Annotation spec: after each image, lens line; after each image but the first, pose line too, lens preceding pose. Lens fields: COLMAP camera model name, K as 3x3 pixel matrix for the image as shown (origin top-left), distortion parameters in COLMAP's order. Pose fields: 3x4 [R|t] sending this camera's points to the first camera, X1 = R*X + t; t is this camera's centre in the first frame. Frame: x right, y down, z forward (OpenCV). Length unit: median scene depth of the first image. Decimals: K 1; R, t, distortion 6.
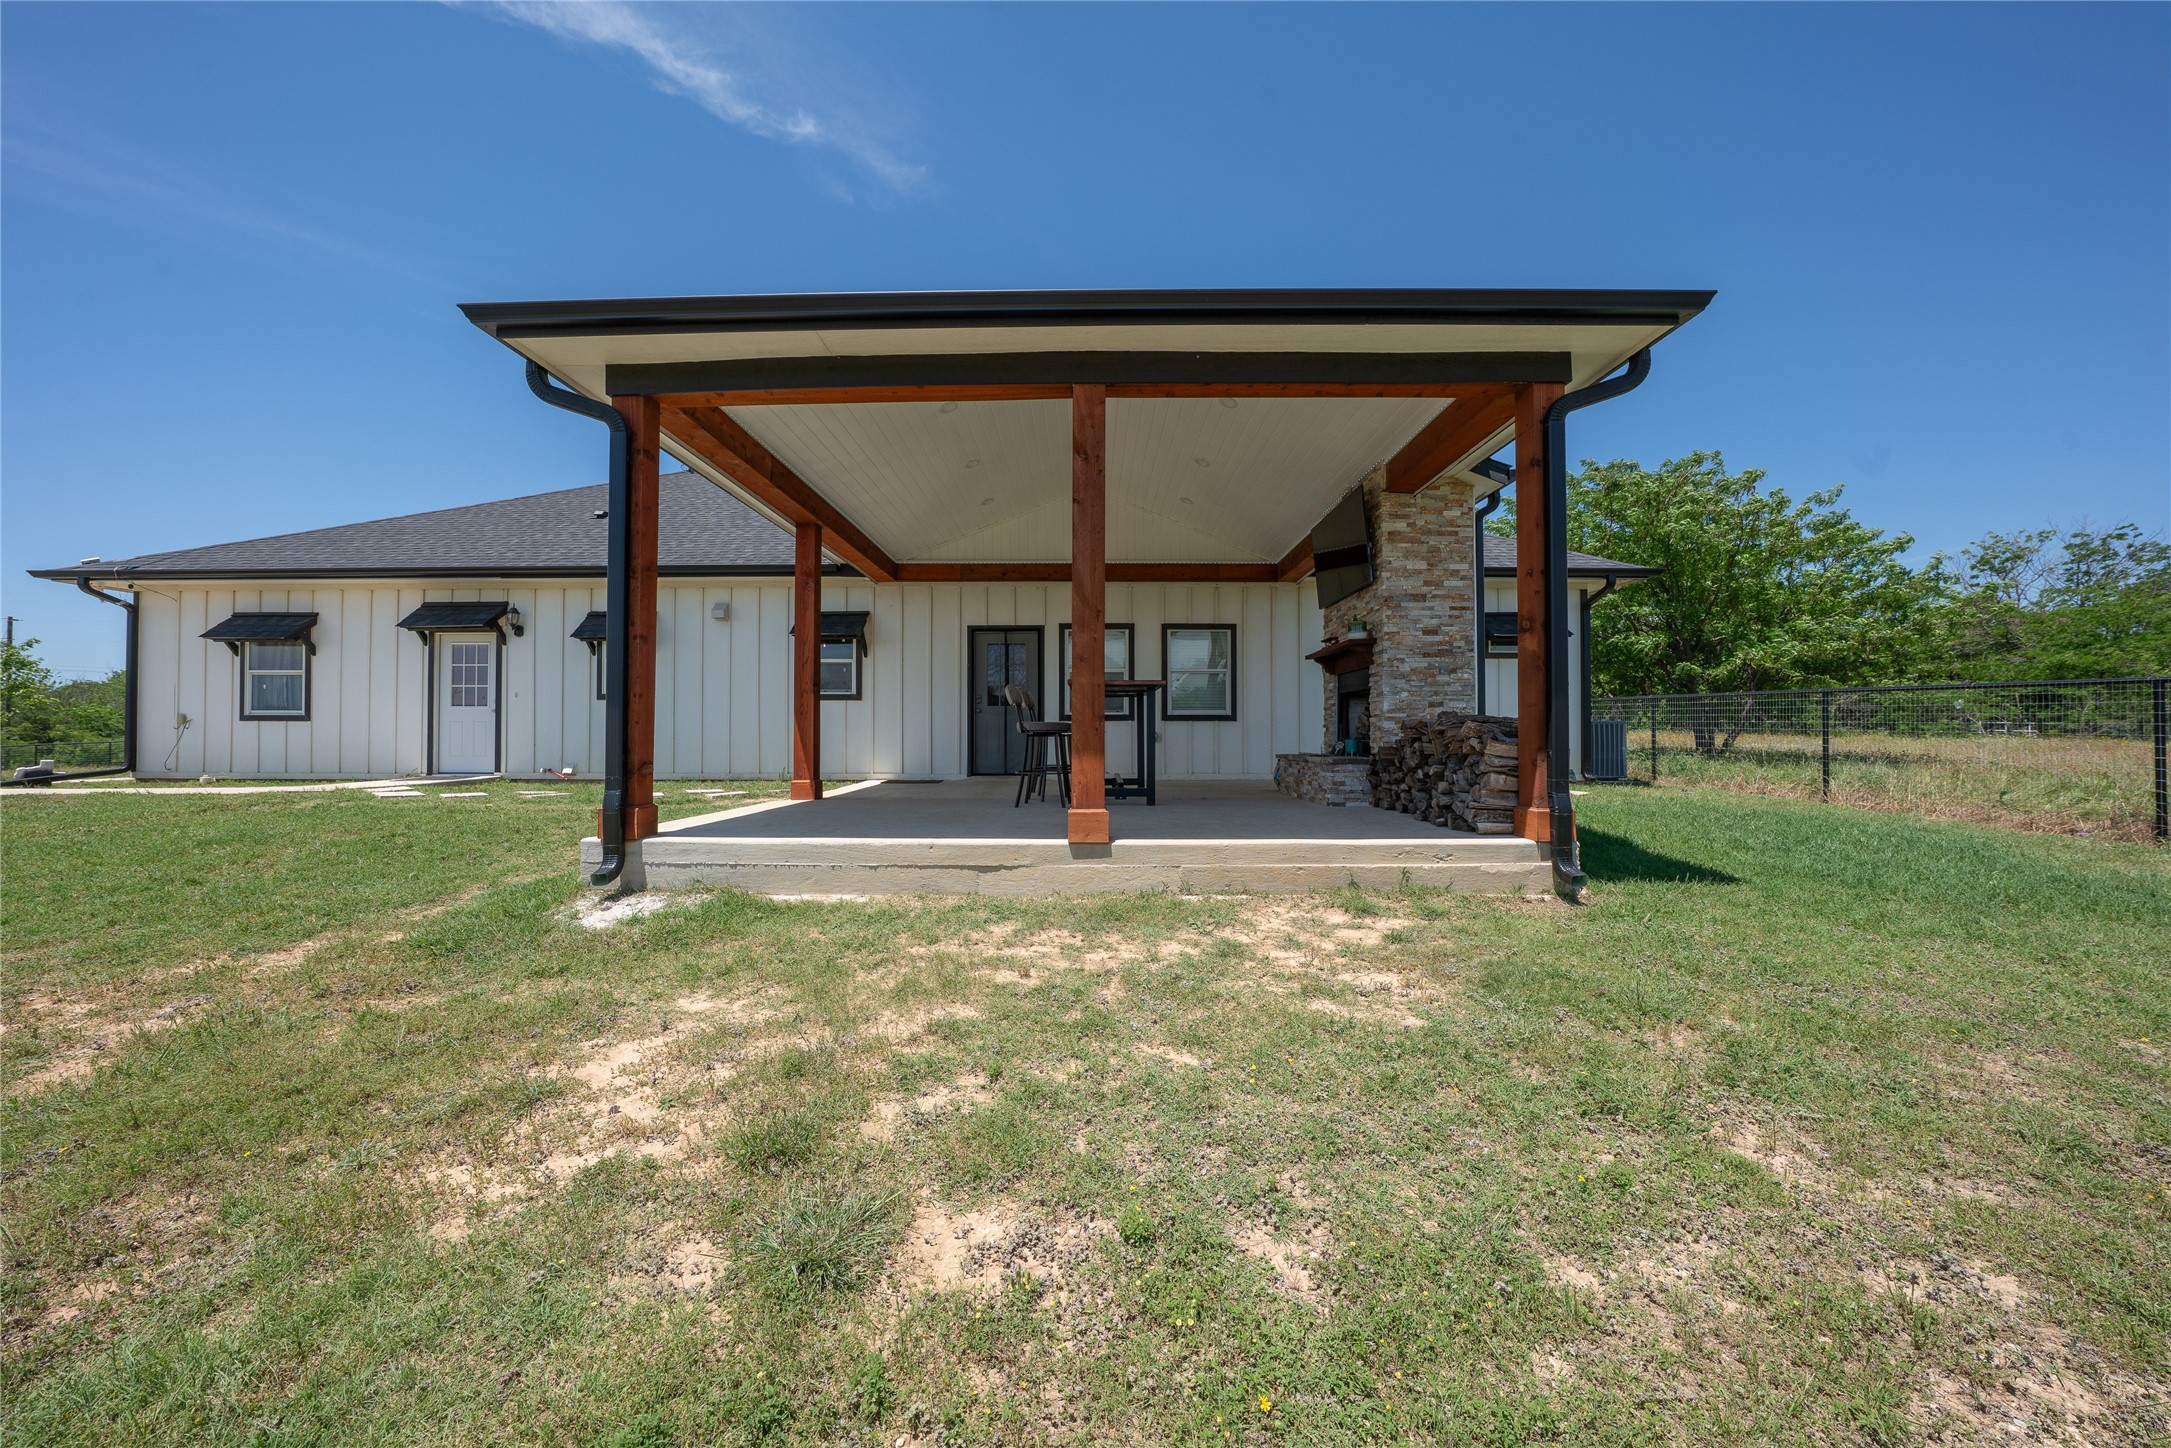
lens RADIAL K [[749.7, 0, 1085.5], [0, 749.7, 724.0], [0, 0, 1]] dist [-0.017934, 0.000013]
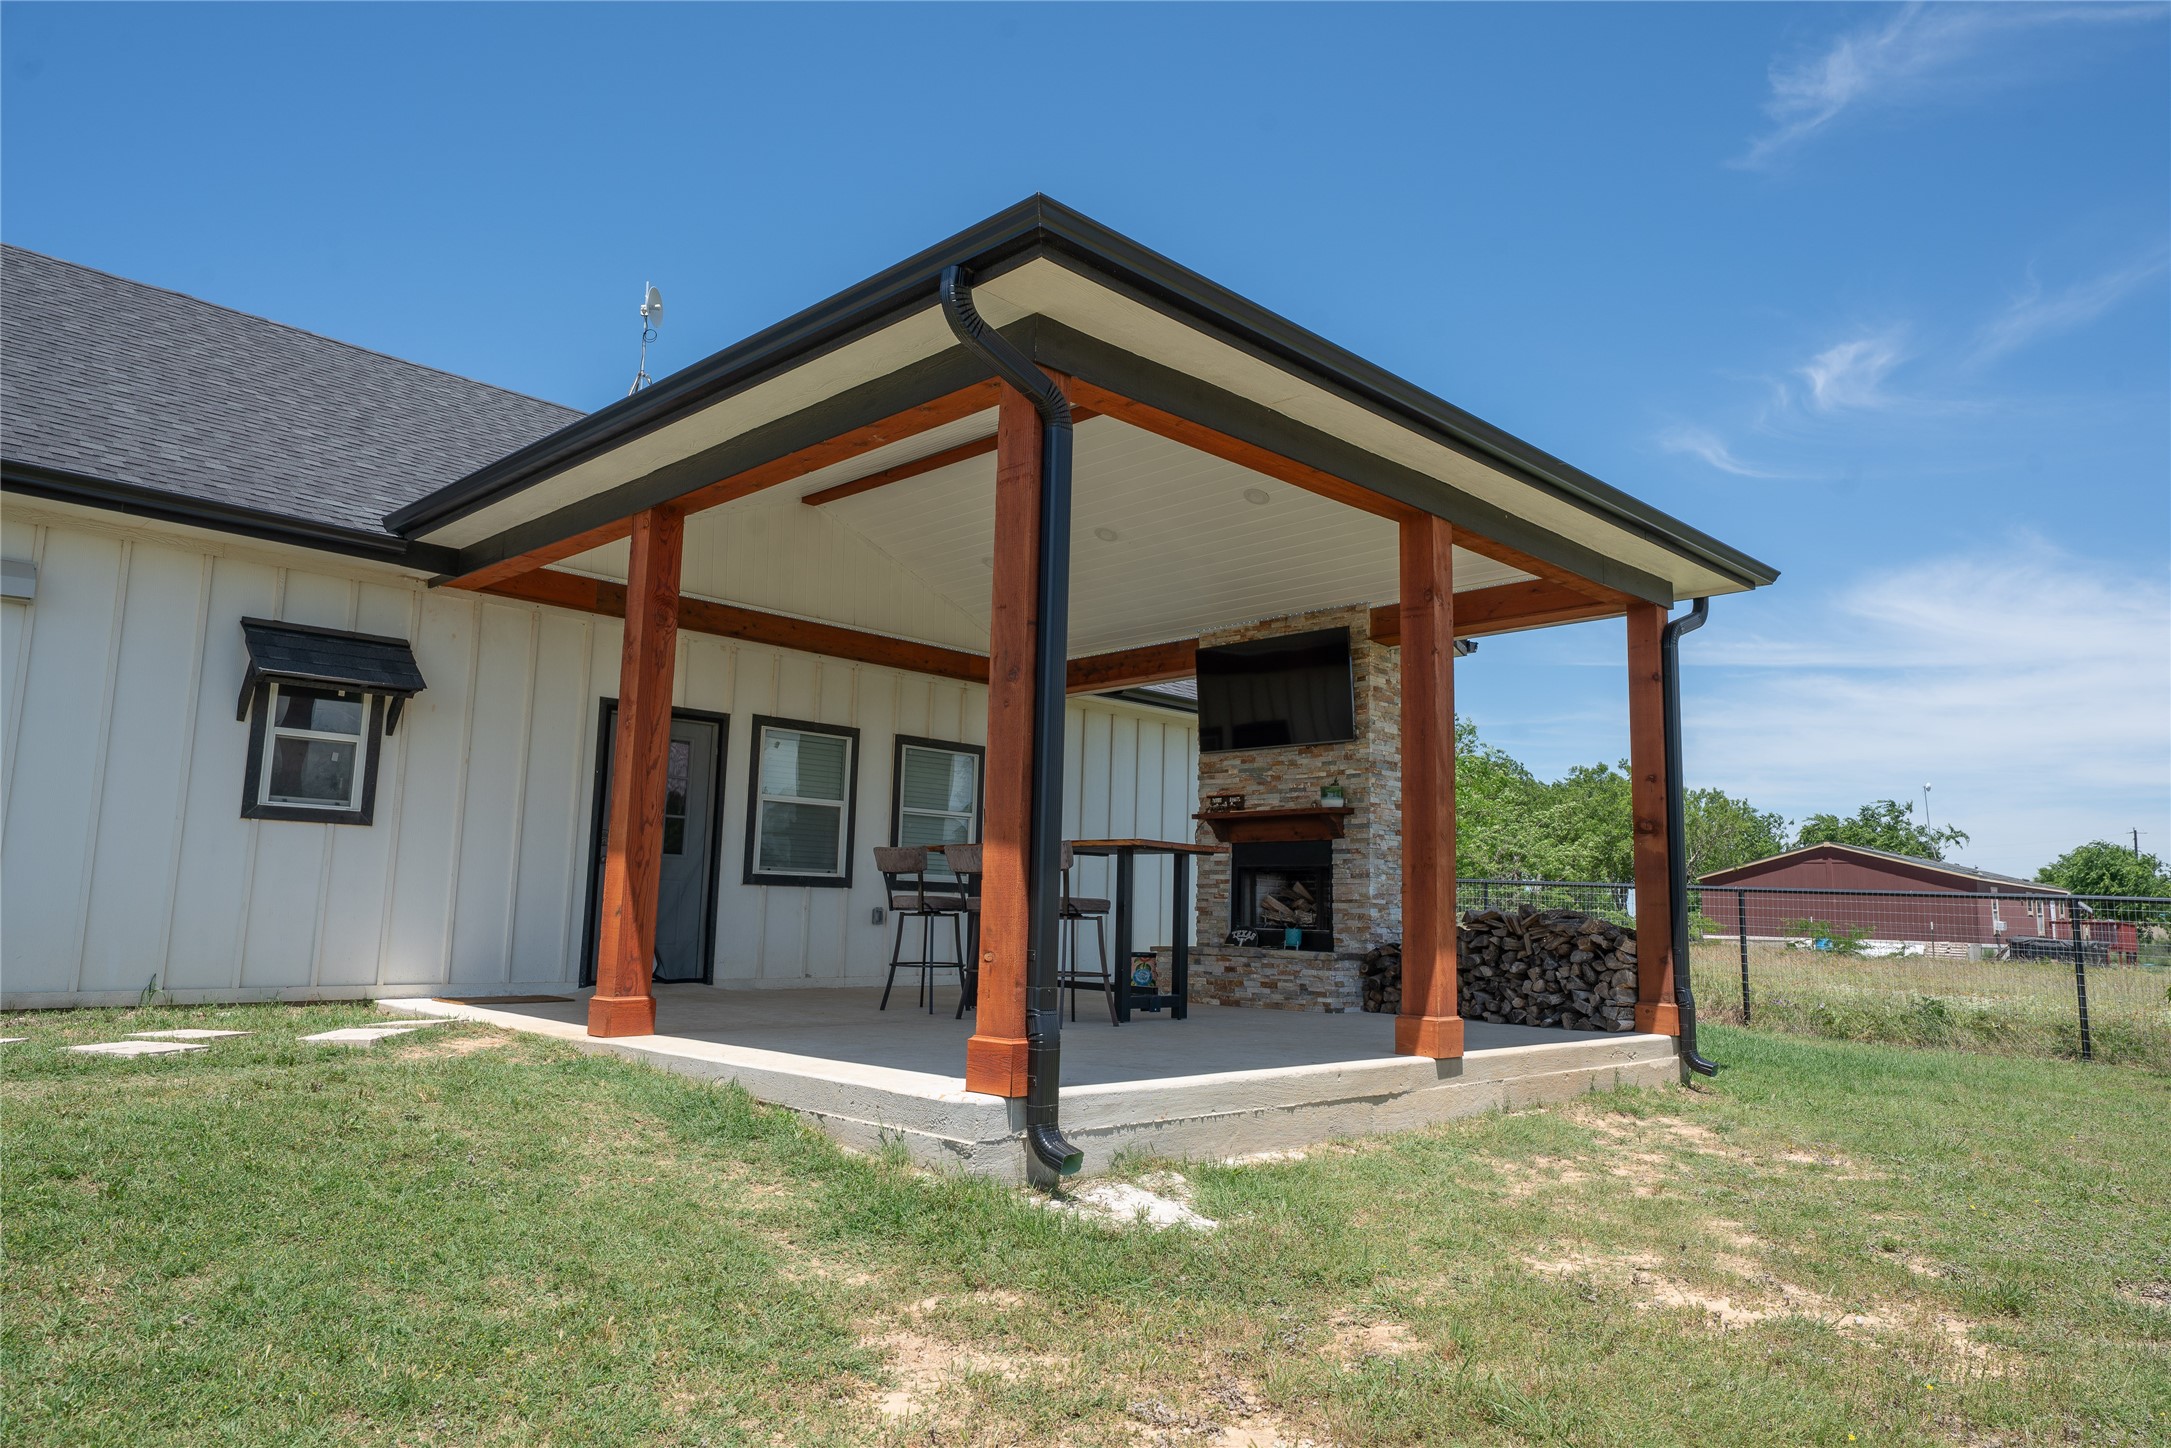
lens RADIAL K [[1363.4, 0, 1085.5], [0, 1363.4, 724.0], [0, 0, 1]] dist [0.019129, -0.000093]
pose [[0.706436, 0.117715, 0.697919, -0.920827], [-0.034644, 0.990641, -0.132021, 0.004502], [-0.706928, 0.069086, 0.703903, 0.130967]]
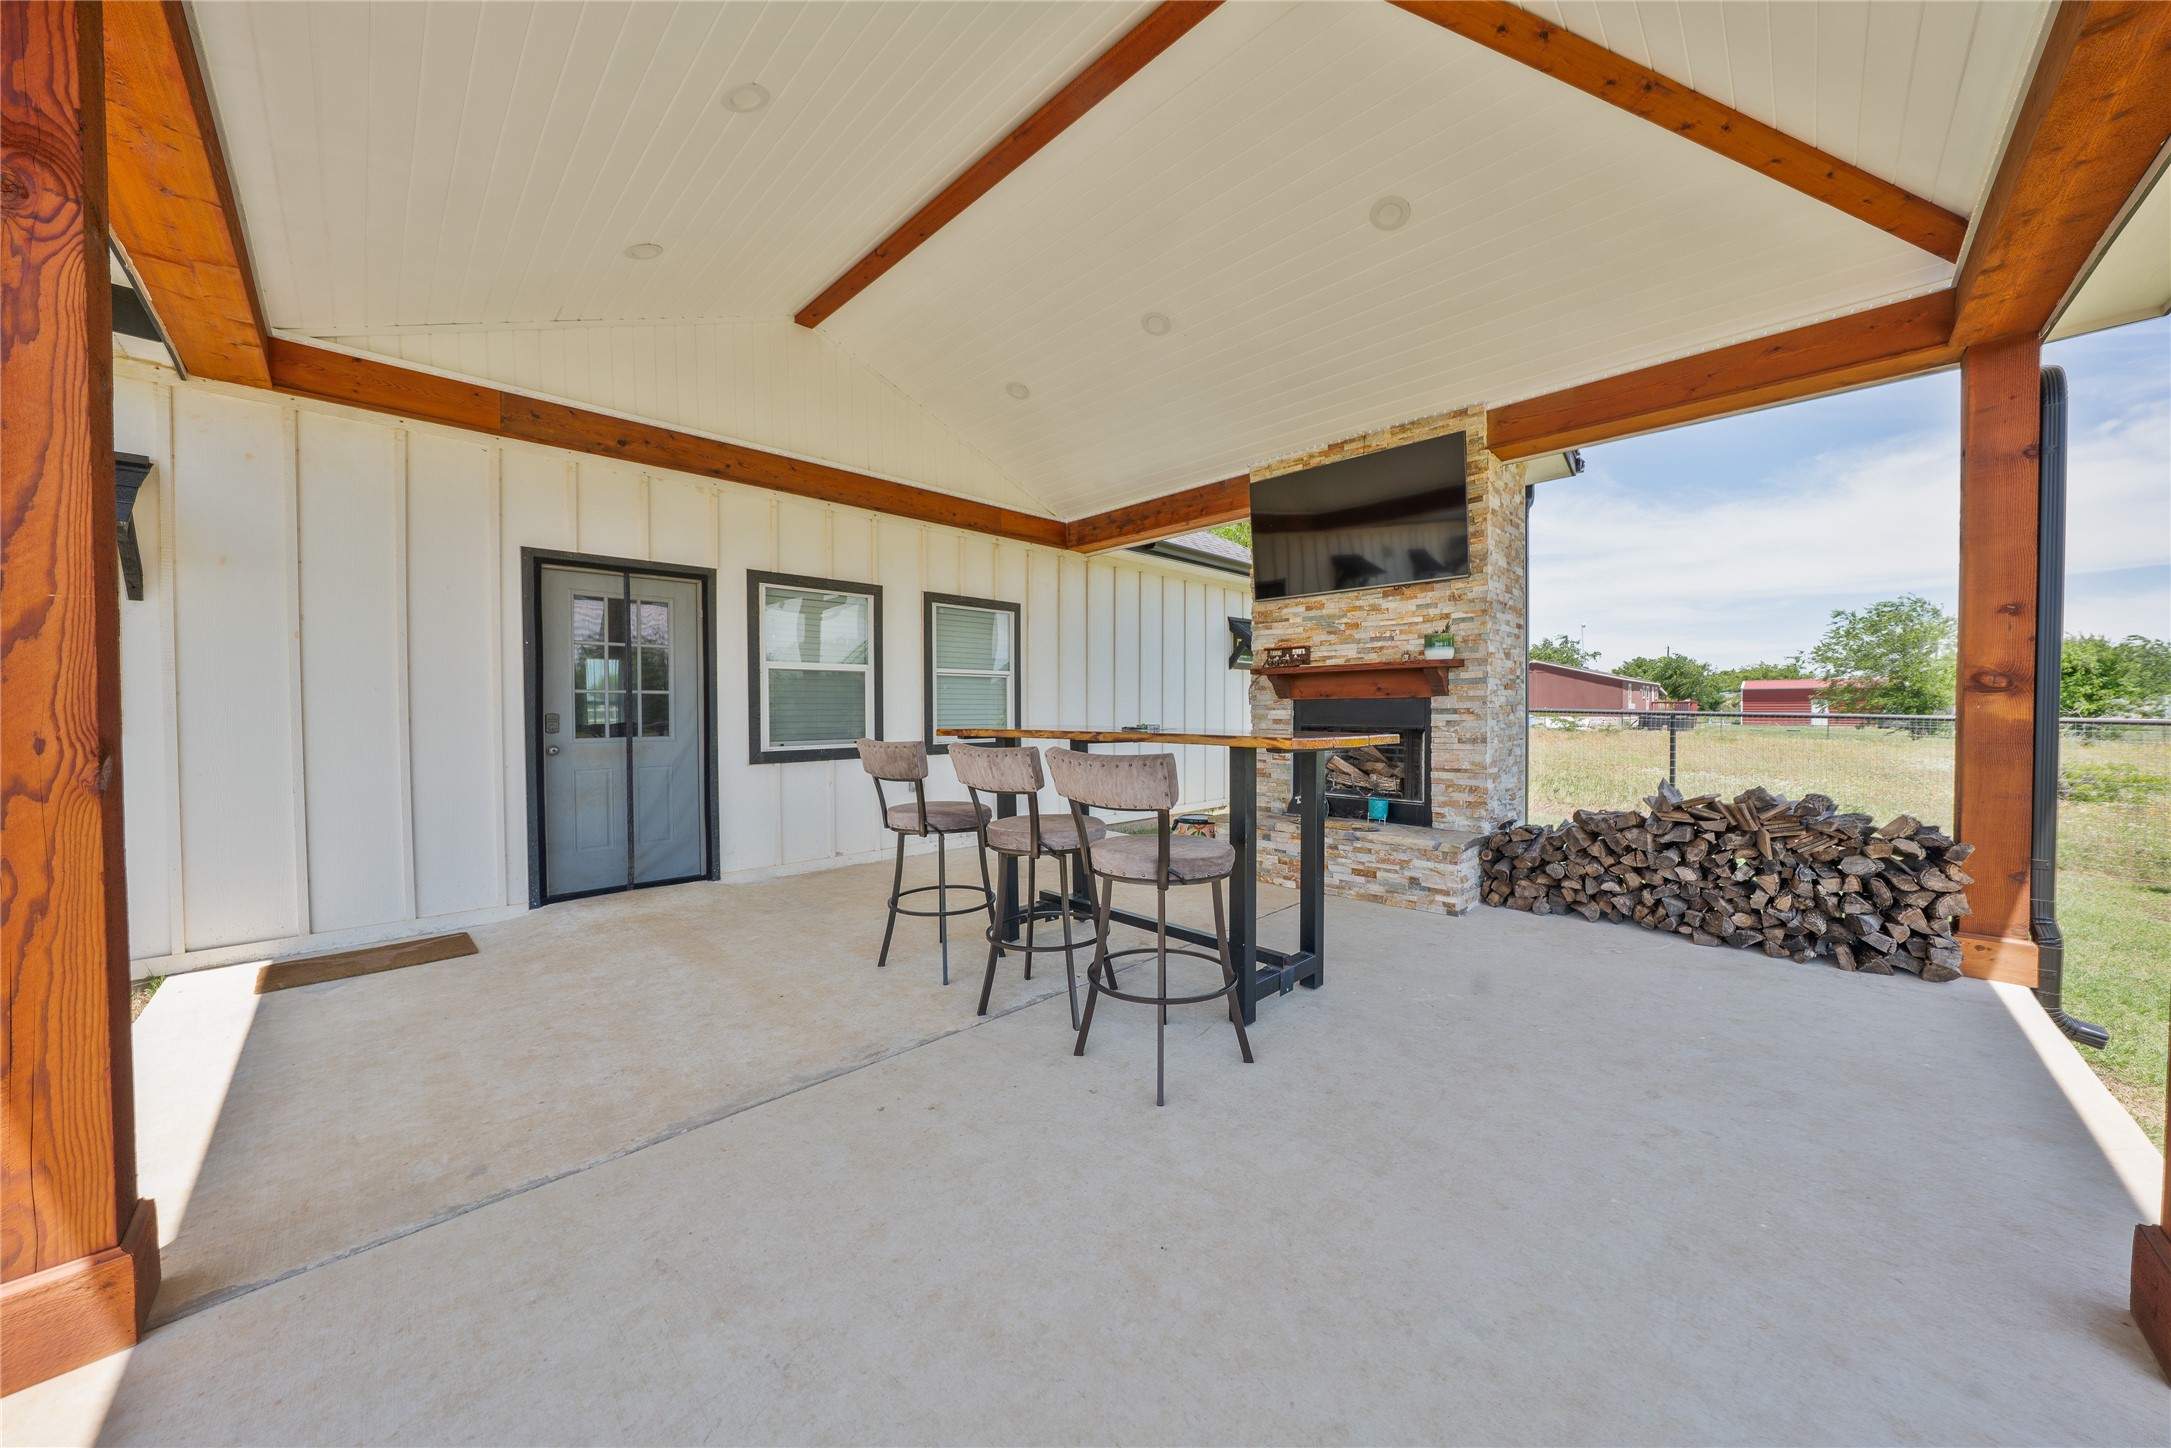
lens RADIAL K [[749.7, 0, 1085.5], [0, 749.7, 724.0], [0, 0, 1]] dist [-0.017934, 0.000013]
pose [[0.710756, -0.014438, 0.703290, -0.354534], [-0.006102, 0.999625, 0.026688, -0.072493], [-0.703412, -0.023261, 0.710402, 0.768887]]
